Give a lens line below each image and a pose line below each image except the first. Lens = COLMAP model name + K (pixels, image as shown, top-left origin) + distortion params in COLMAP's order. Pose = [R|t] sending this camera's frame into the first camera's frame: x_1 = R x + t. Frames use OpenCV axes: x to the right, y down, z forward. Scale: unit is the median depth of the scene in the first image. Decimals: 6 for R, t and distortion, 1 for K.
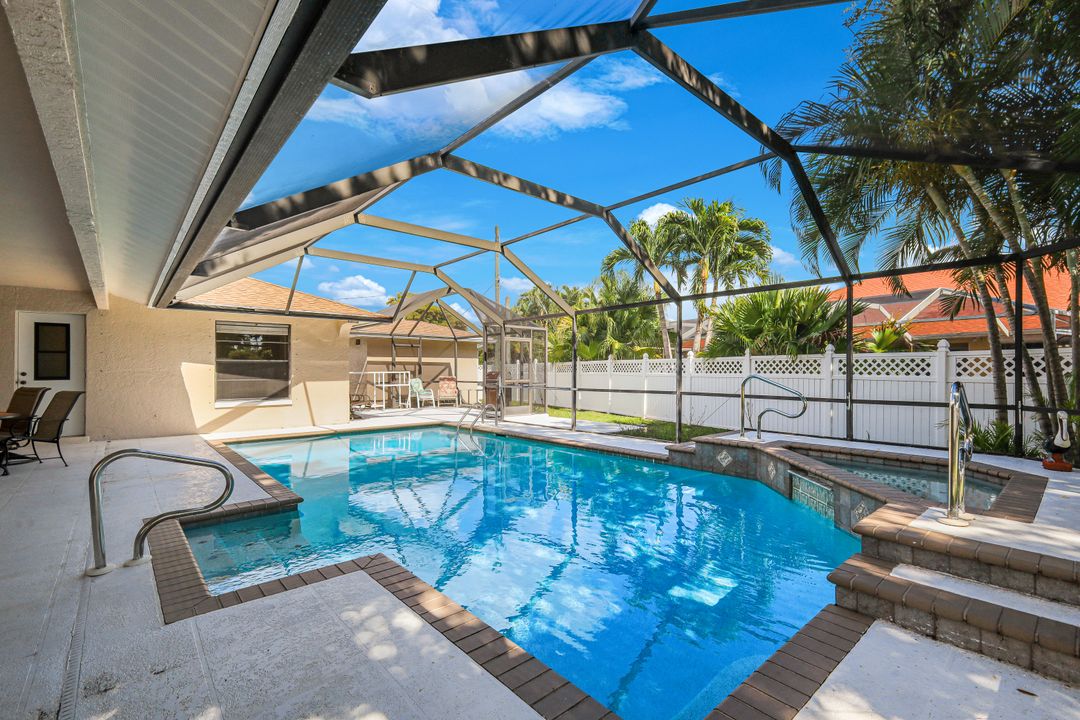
lens RADIAL K [[486.1, 0, 536.1], [0, 486.1, 361.8], [0, 0, 1]] dist [0.010312, 0.000059]
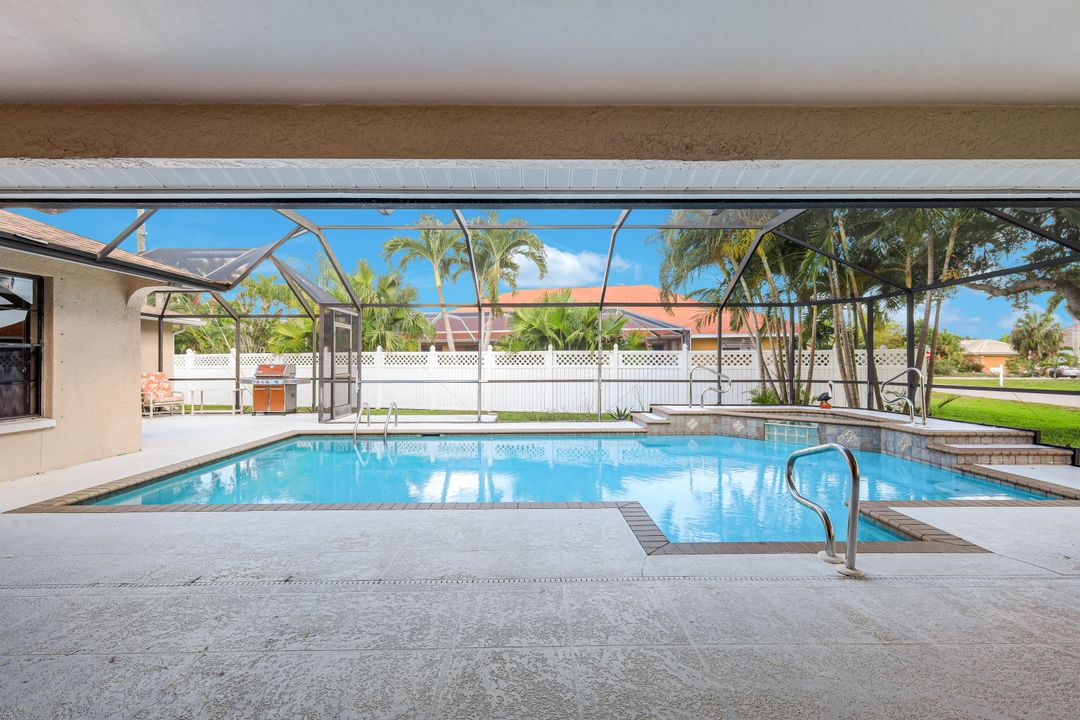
lens RADIAL K [[479.6, 0, 544.0], [0, 479.6, 362.0], [0, 0, 1]] dist [0.005791, 0.000481]
pose [[0.644890, -0.002895, 0.764270, -0.566806], [-0.011378, 0.999846, 0.013389, 0.000567], [-0.764191, -0.017330, 0.644757, 0.245901]]
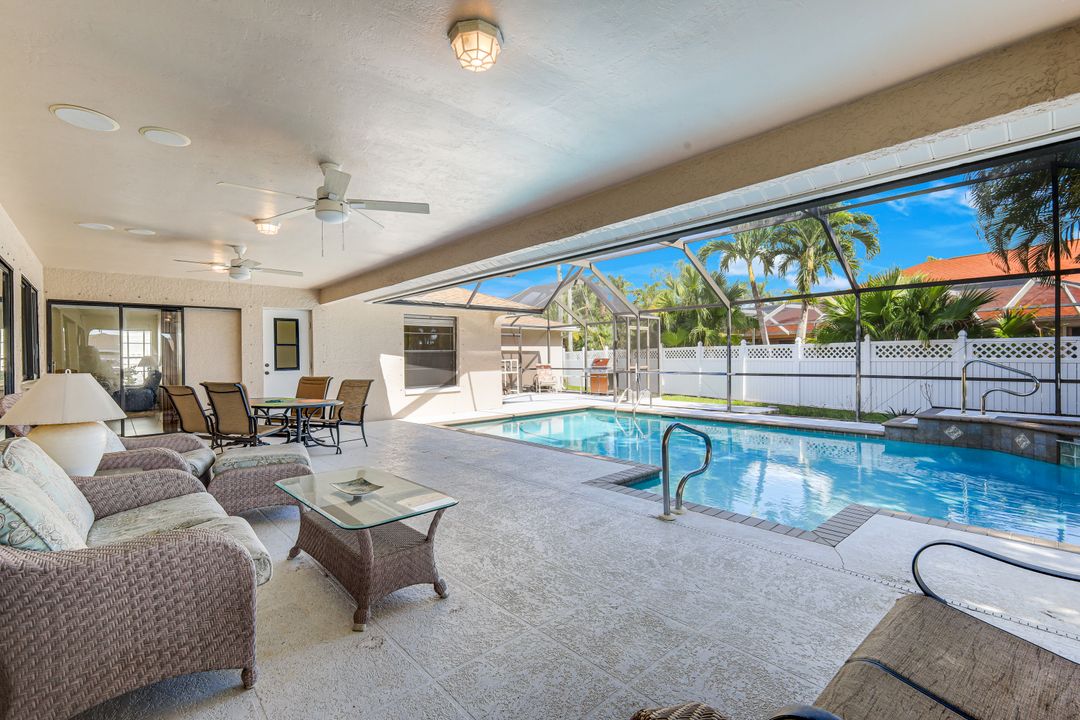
lens RADIAL K [[480.1, 0, 534.9], [0, 480.1, 357.7], [0, 0, 1]] dist [0.001699, -0.000150]
pose [[0.999862, -0.011061, 0.012387, -0.350542], [0.010824, 0.999760, 0.019070, -0.005005], [-0.012595, -0.018934, 0.999741, -0.063367]]
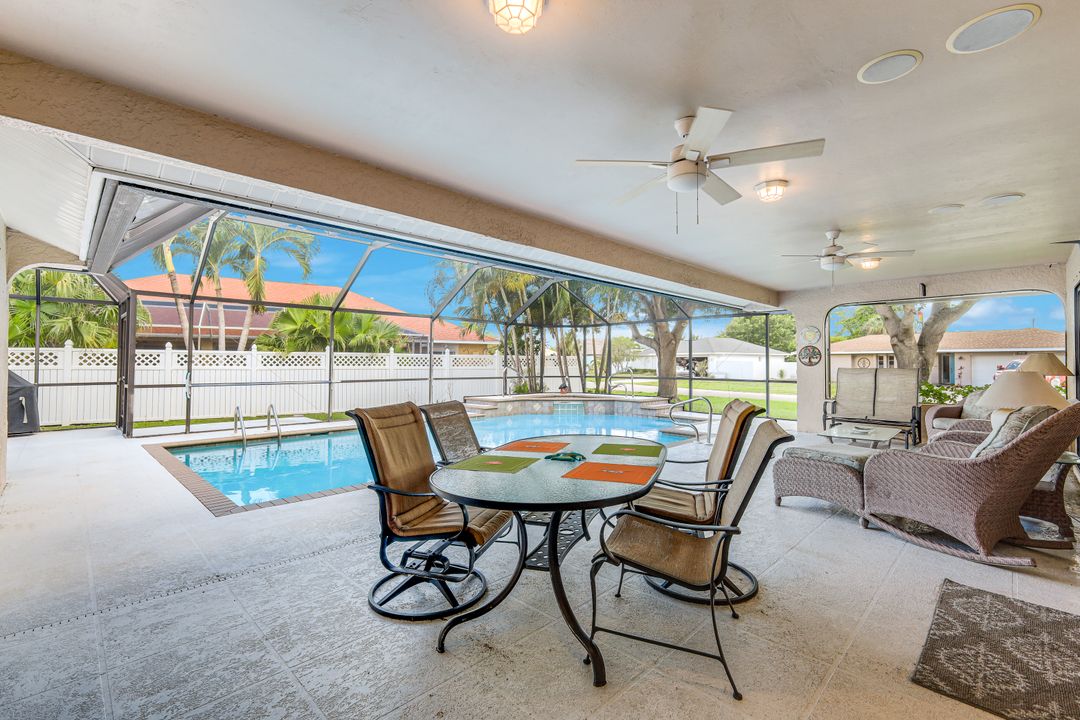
lens RADIAL K [[472.1, 0, 541.2], [0, 472.1, 358.7], [0, 0, 1]] dist [0.003881, 0.000109]
pose [[-0.074760, 0.007658, 0.997172, -0.932766], [-0.022494, 0.999703, -0.009364, 0.004553], [-0.996948, -0.023131, -0.074566, 0.590822]]
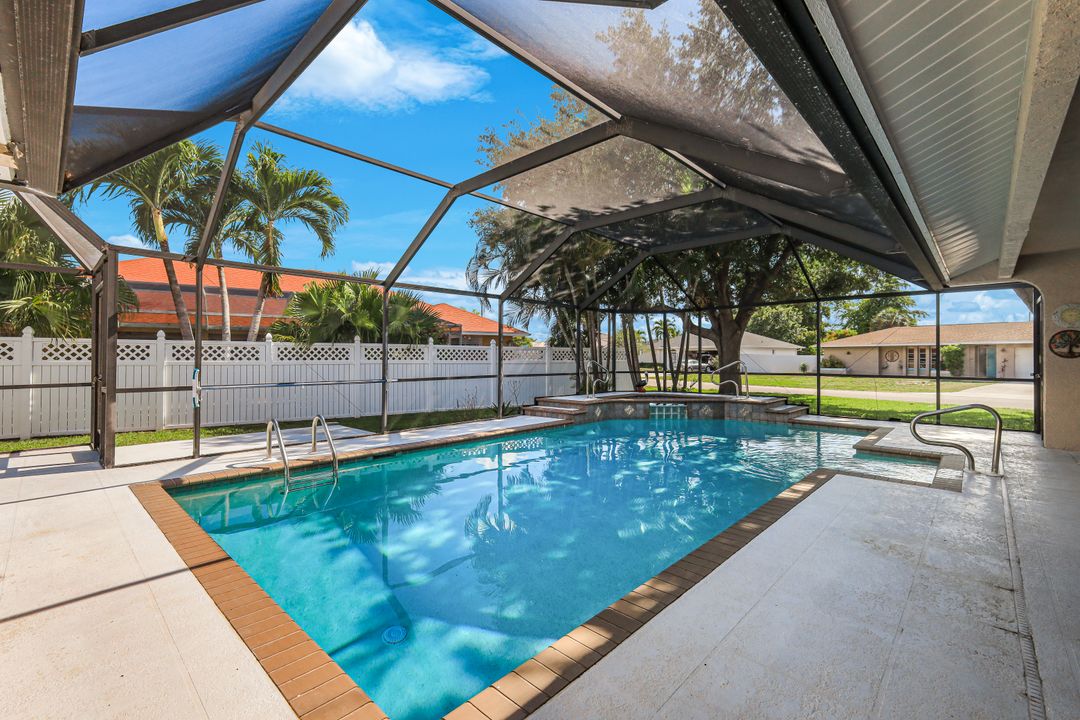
lens RADIAL K [[467.8, 0, 540.2], [0, 467.8, 356.4], [0, 0, 1]] dist [0.004737, 0.000364]
pose [[-0.097769, 0.000169, 0.995209, -0.670647], [-0.019807, 0.999802, -0.002115, 0.011761], [-0.995012, -0.019919, -0.097746, 0.781953]]
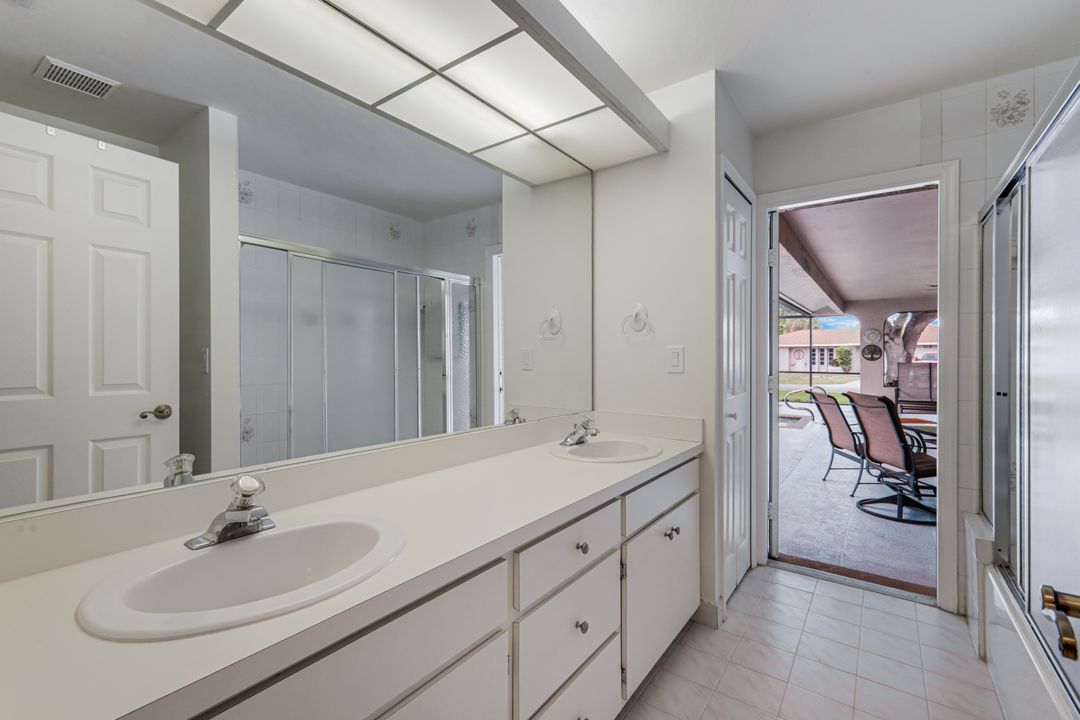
lens RADIAL K [[467.8, 0, 540.2], [0, 467.8, 356.4], [0, 0, 1]] dist [0.004737, 0.000364]
pose [[-0.224988, -0.006288, 0.974341, -0.987389], [-0.020605, 0.999786, 0.001694, 0.003315], [-0.974144, -0.019695, -0.225070, 1.004610]]
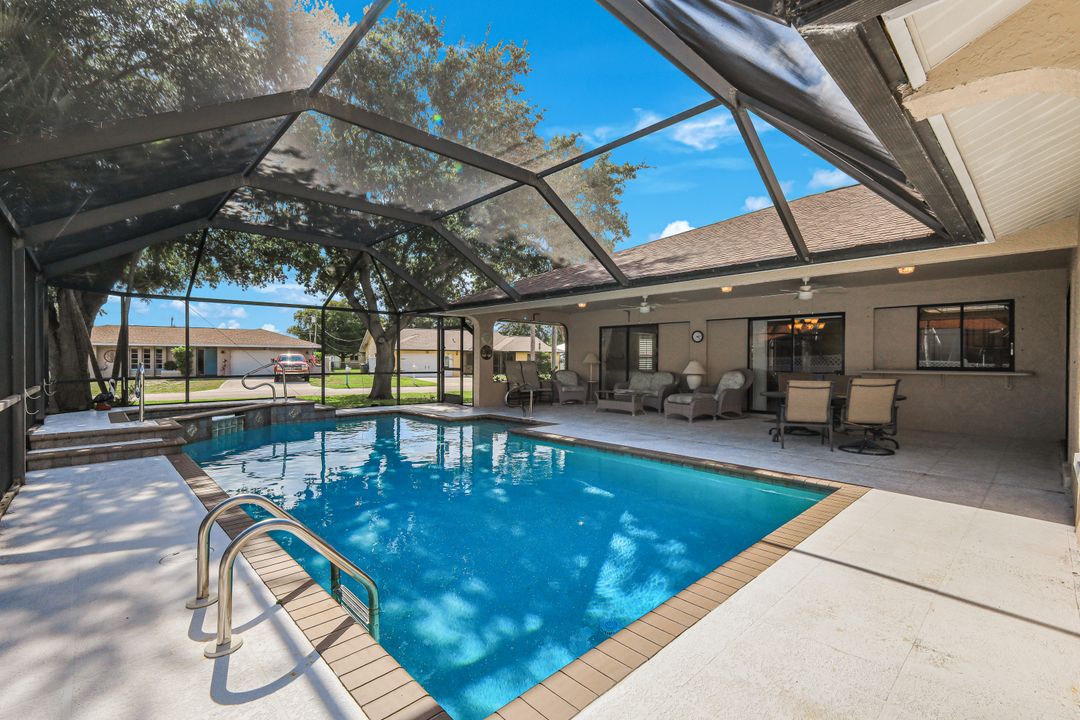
lens RADIAL K [[472.1, 0, 541.2], [0, 472.1, 358.7], [0, 0, 1]] dist [0.003881, 0.000109]
pose [[-0.999148, -0.004498, -0.041034, -0.234273], [-0.003680, 0.999793, -0.019989, 0.020627], [0.041115, -0.019821, -0.998958, 1.226161]]
